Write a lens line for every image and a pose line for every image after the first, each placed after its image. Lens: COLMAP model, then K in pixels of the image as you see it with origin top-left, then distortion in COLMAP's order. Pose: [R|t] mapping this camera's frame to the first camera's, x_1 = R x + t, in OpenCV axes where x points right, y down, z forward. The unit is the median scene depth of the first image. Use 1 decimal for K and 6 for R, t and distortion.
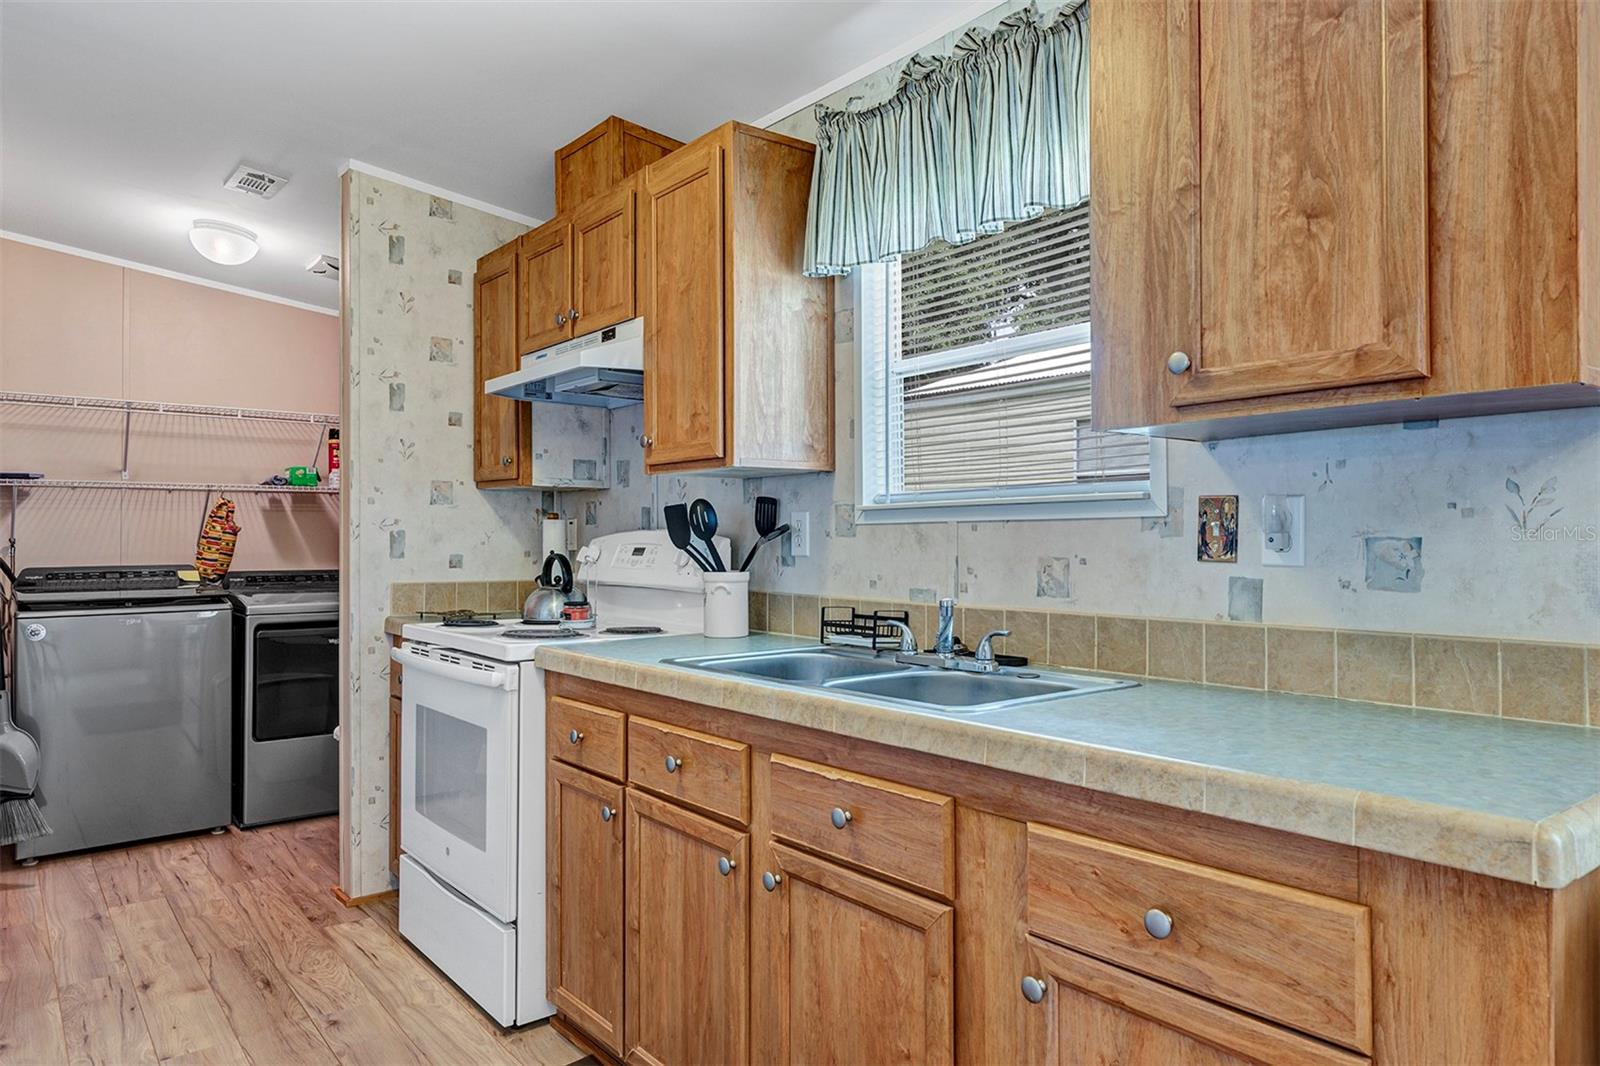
lens RADIAL K [[1028.1, 0, 798.0], [0, 1028.1, 530.0], [0, 0, 1]] dist [-0.004375, -0.000679]
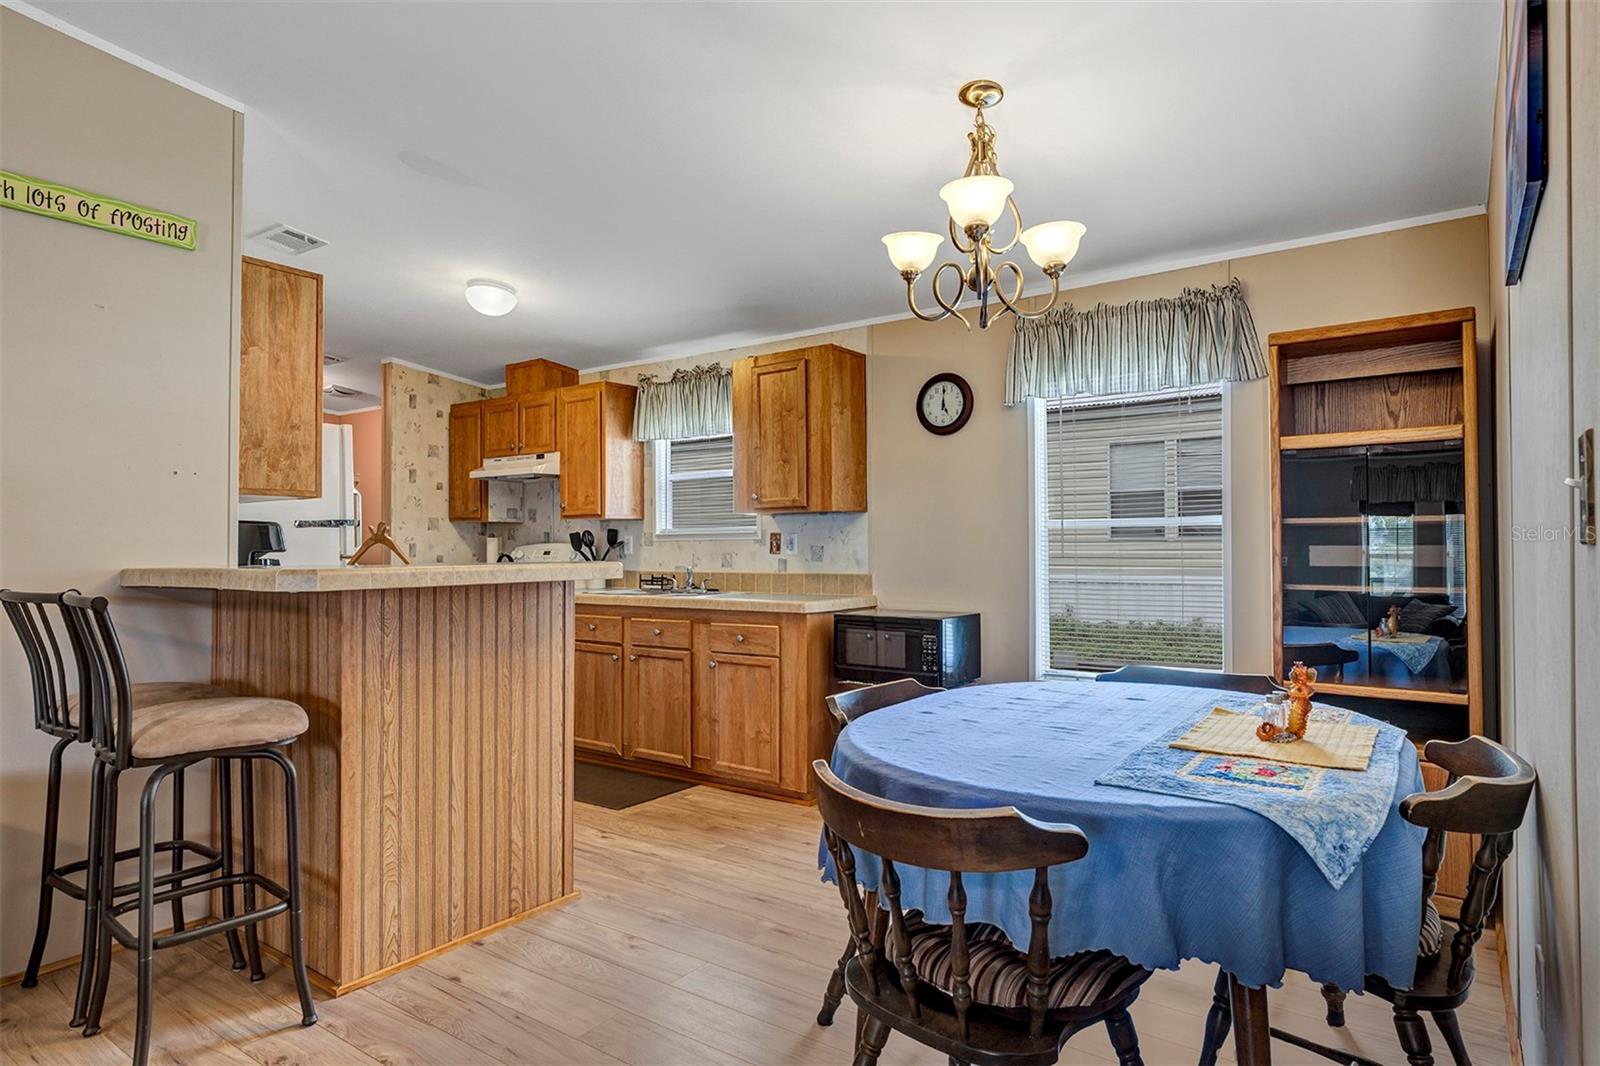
lens RADIAL K [[901.9, 0, 801.6], [0, 901.9, 536.4], [0, 0, 1]] dist [-0.000137, 0.000309]
pose [[0.964873, 0.002126, 0.262707, -0.172685], [-0.000839, 0.999987, -0.005011, -0.006451], [-0.262714, 0.004614, 0.964863, -1.215801]]
